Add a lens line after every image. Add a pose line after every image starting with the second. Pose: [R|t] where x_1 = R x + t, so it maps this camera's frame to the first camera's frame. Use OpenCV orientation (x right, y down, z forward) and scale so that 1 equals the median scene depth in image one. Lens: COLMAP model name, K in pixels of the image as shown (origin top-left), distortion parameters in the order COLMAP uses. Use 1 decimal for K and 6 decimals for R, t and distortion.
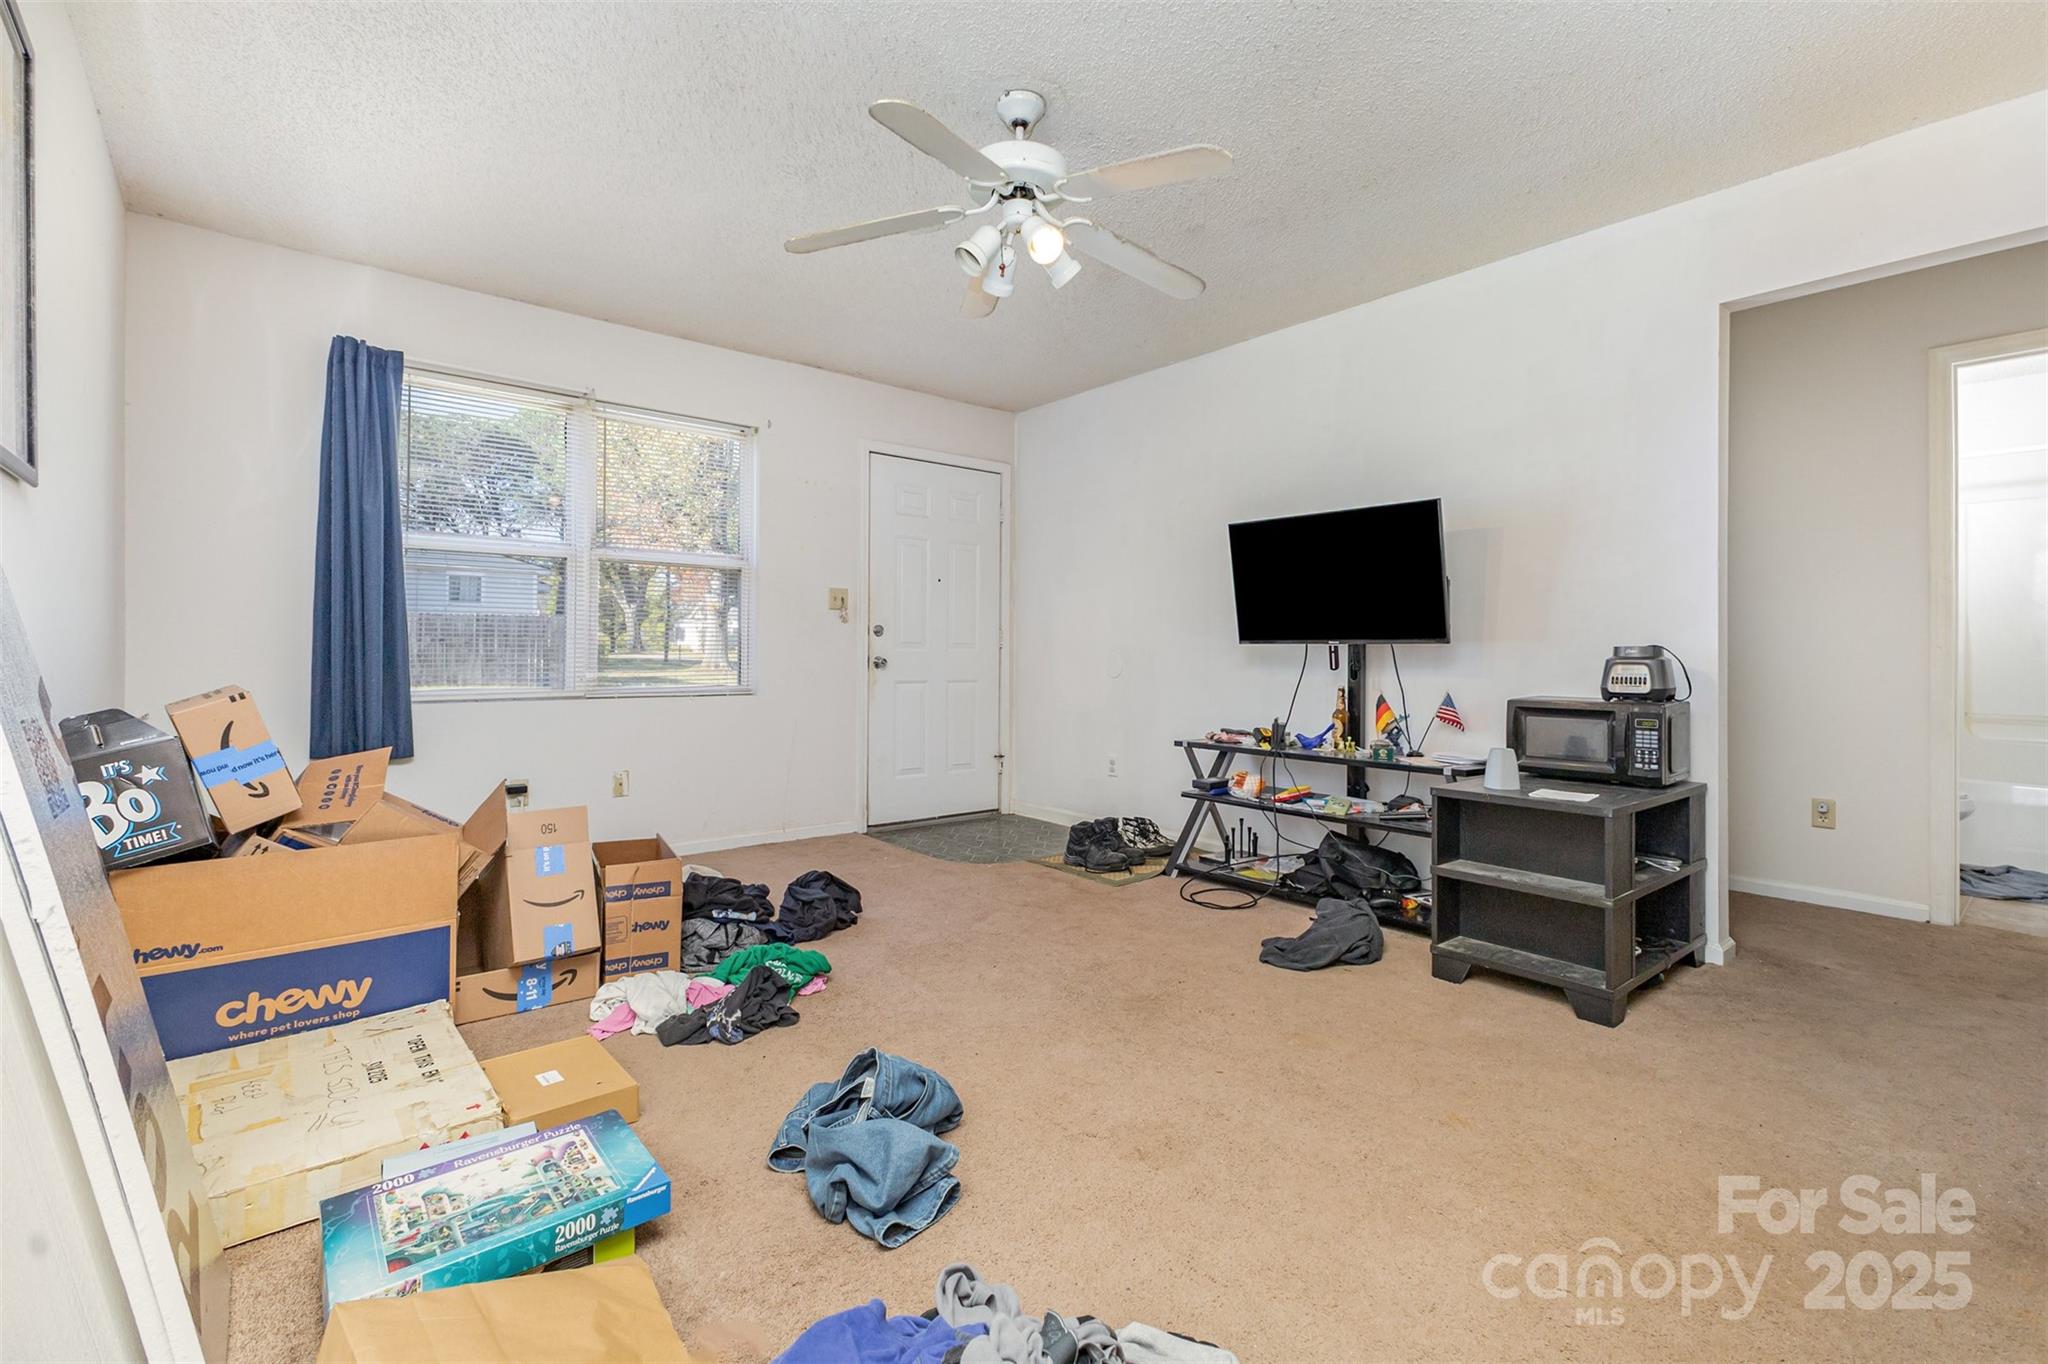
lens RADIAL K [[900.9, 0, 1023.9], [0, 900.9, 647.4], [0, 0, 1]] dist [0.007245, 0.000602]
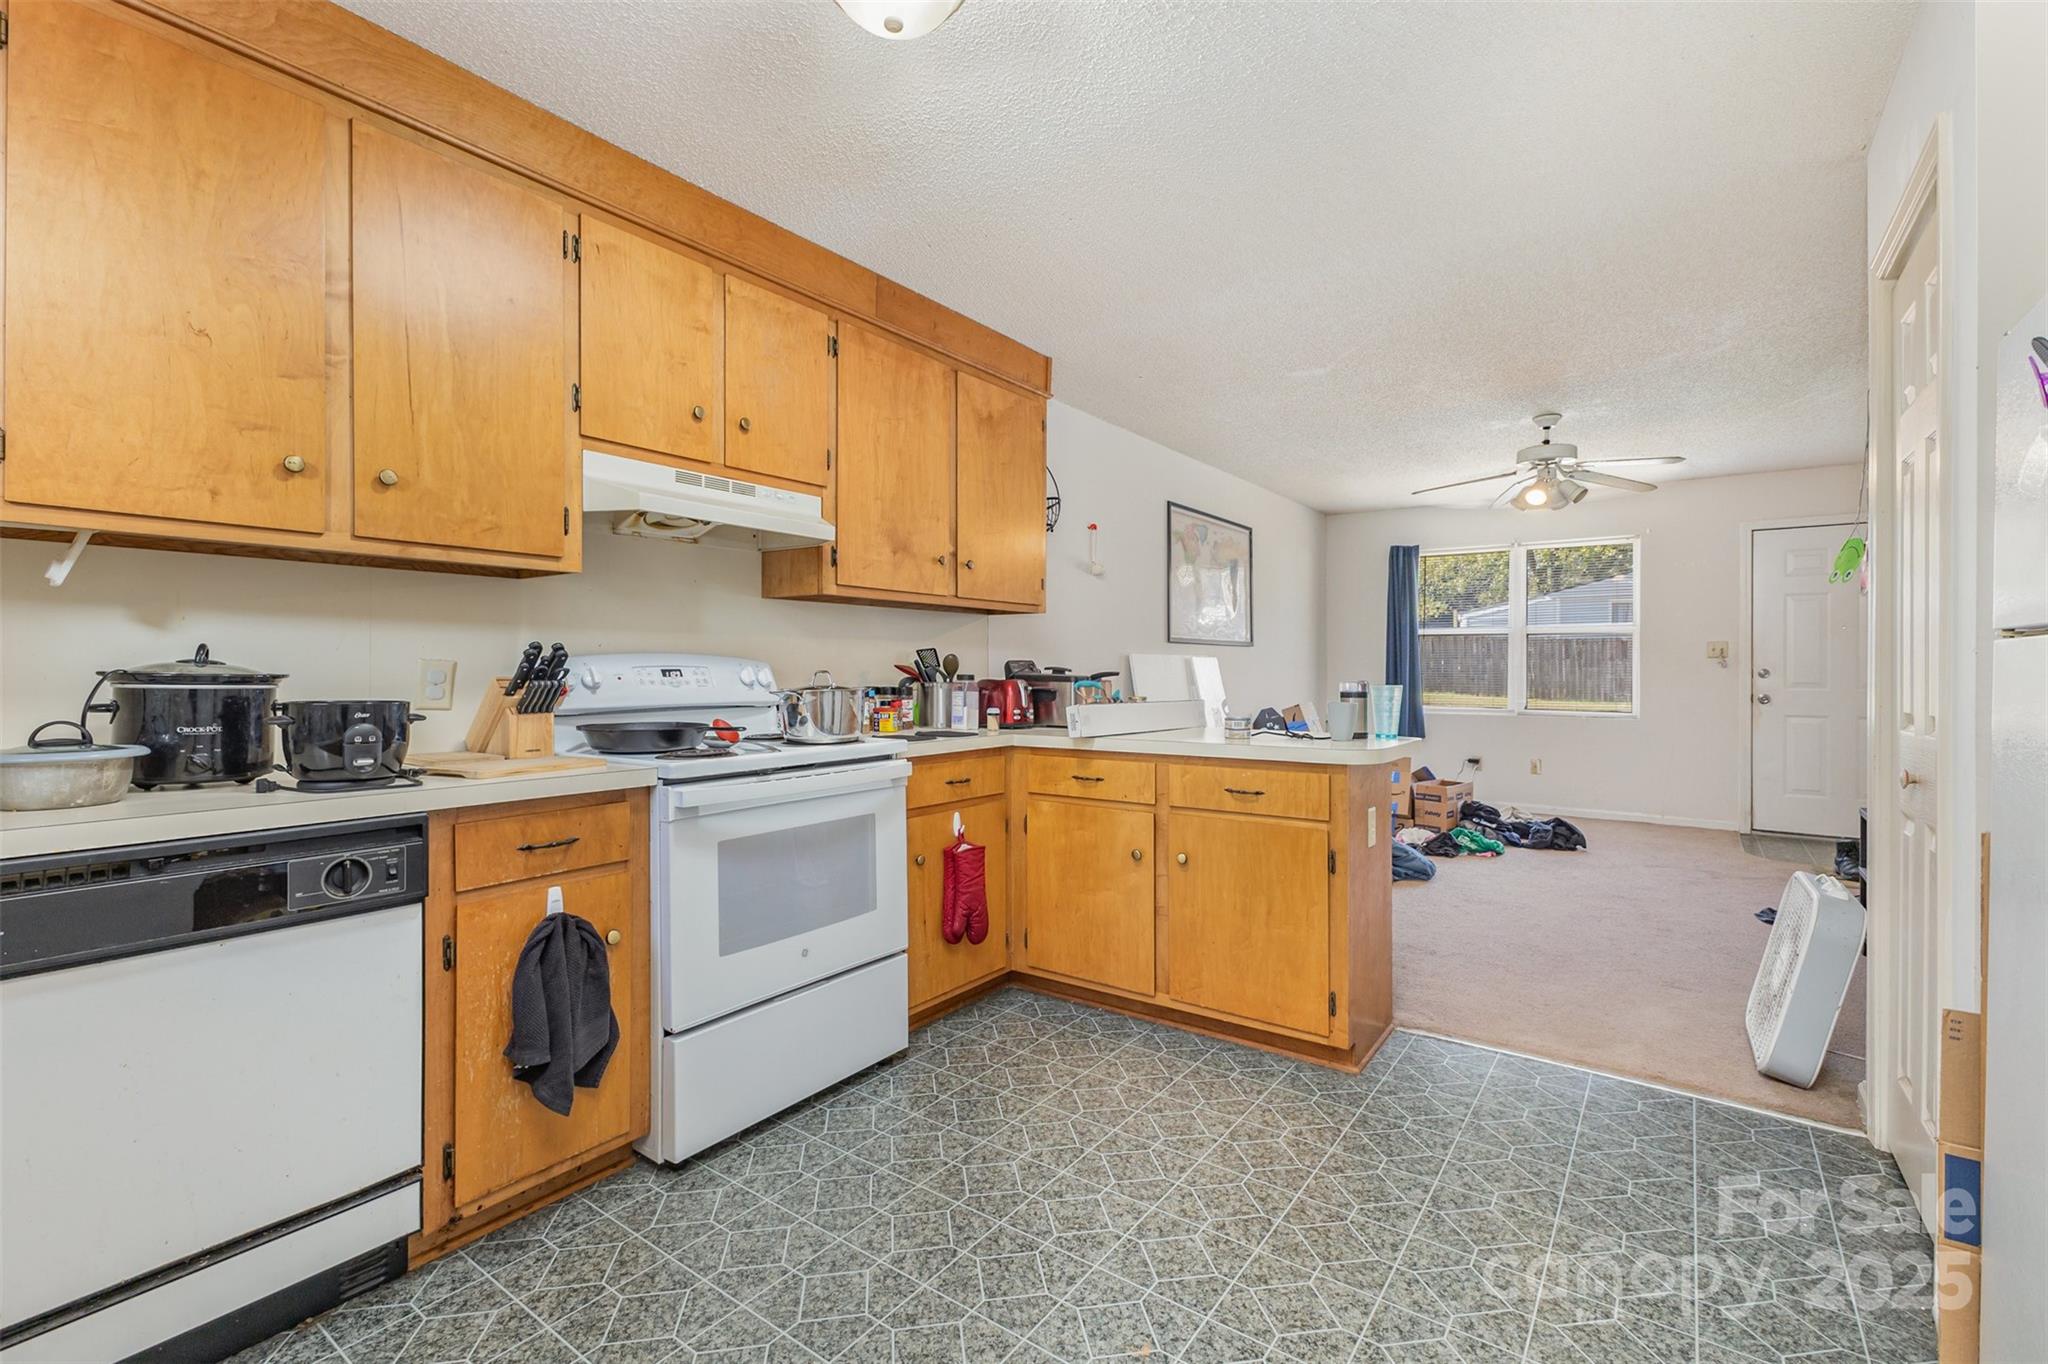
lens RADIAL K [[912.0, 0, 1032.2], [0, 912.0, 651.9], [0, 0, 1]] dist [0.022596, -0.000133]
pose [[0.252784, -0.018709, -0.967342, 1.167461], [0.008032, 0.999819, -0.017238, -0.048809], [0.967489, -0.003413, 0.252889, -0.411591]]
